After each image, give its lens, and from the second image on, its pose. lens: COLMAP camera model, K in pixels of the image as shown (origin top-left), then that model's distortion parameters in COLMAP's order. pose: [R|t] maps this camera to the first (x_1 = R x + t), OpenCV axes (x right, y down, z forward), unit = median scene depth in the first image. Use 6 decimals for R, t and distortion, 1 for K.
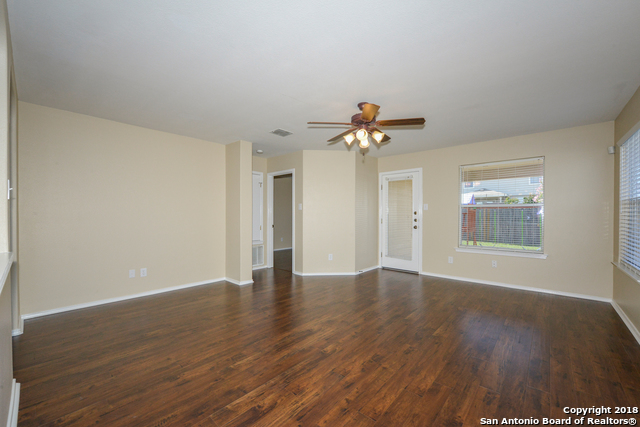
lens RADIAL K [[256.4, 0, 325.6], [0, 256.4, 215.7], [0, 0, 1]] dist [-0.008598, -0.000409]
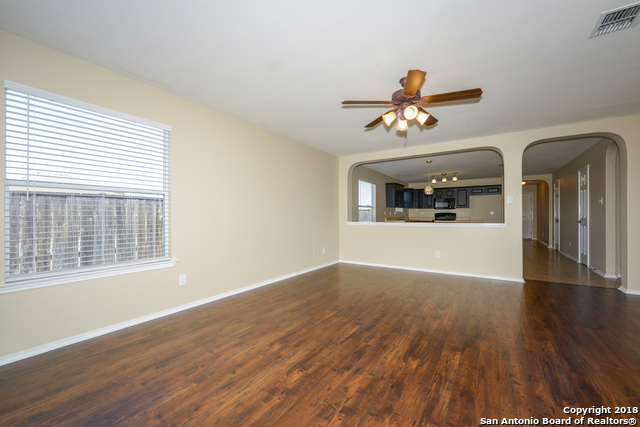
lens RADIAL K [[256.4, 0, 326.4], [0, 256.4, 217.0], [0, 0, 1]] dist [-0.008598, -0.000409]
pose [[-0.989887, 0.001683, -0.141845, 0.659167], [0.000095, 0.999937, 0.011203, 0.029416], [0.141855, 0.011076, -0.989826, 2.222329]]
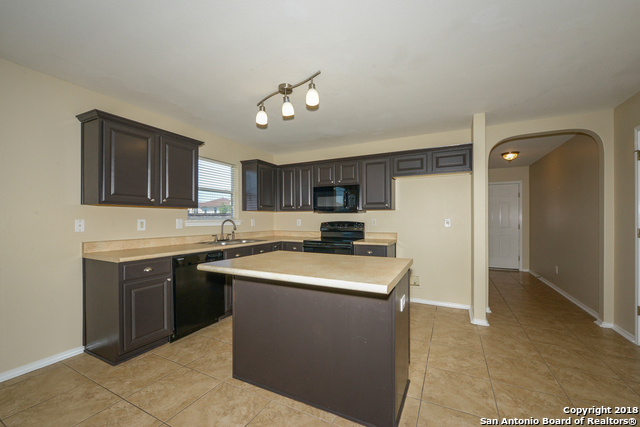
lens RADIAL K [[256.4, 0, 323.1], [0, 256.4, 219.8], [0, 0, 1]] dist [-0.008598, -0.000409]
pose [[-0.968110, 0.001238, -0.250524, -1.305742], [-0.000412, 0.999979, 0.006533, -0.016874], [0.250527, 0.006428, -0.968088, -0.008419]]
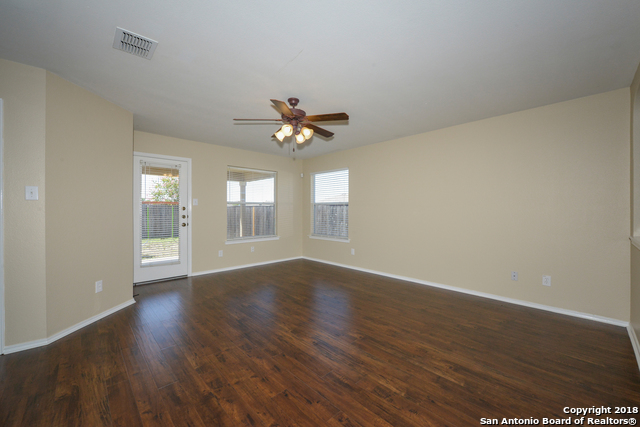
lens RADIAL K [[256.4, 0, 316.7], [0, 256.4, 208.0], [0, 0, 1]] dist [-0.008598, -0.000409]
pose [[0.108337, 0.006779, 0.994091, -1.009680], [0.004427, 0.999964, -0.007302, -0.008373], [-0.994104, 0.005192, 0.108303, 0.976798]]
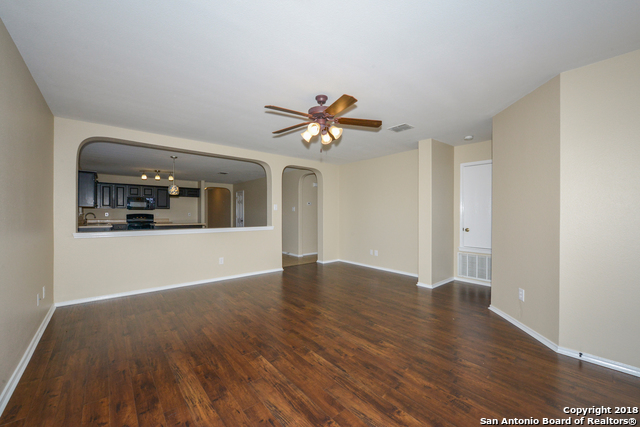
lens RADIAL K [[256.4, 0, 317.5], [0, 256.4, 213.2], [0, 0, 1]] dist [-0.008598, -0.000409]
pose [[-0.157976, -0.003540, -0.987437, 1.294128], [-0.006974, 0.999973, -0.002470, -0.013152], [0.987418, 0.006496, -0.157996, 1.377885]]
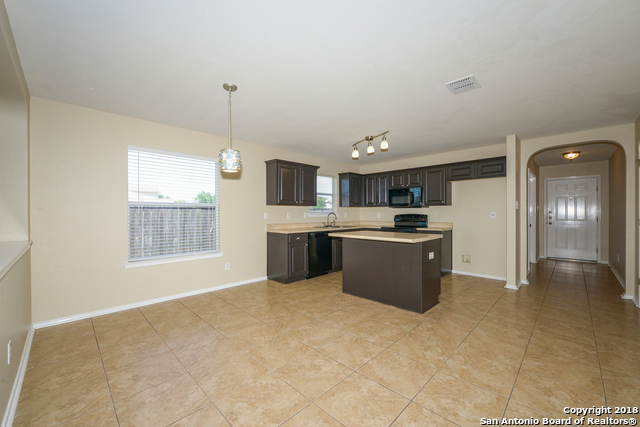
lens RADIAL K [[256.4, 0, 324.9], [0, 256.4, 214.2], [0, 0, 1]] dist [-0.008598, -0.000409]
pose [[-0.998398, 0.001520, 0.056557, -1.210705], [0.001992, 0.999964, 0.008298, -0.014500], [-0.056542, 0.008397, -0.998365, 0.746881]]
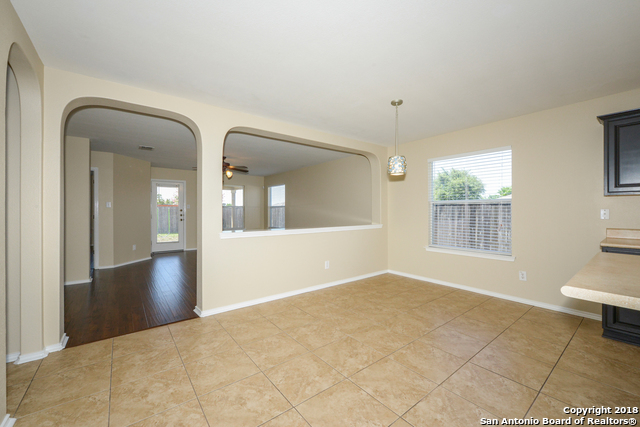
lens RADIAL K [[256.4, 0, 316.9], [0, 256.4, 210.8], [0, 0, 1]] dist [-0.008598, -0.000409]
pose [[0.198855, -0.003483, 0.980023, -2.030395], [0.006512, 0.999976, 0.002232, -0.013106], [-0.980007, 0.005938, 0.198873, -0.136114]]
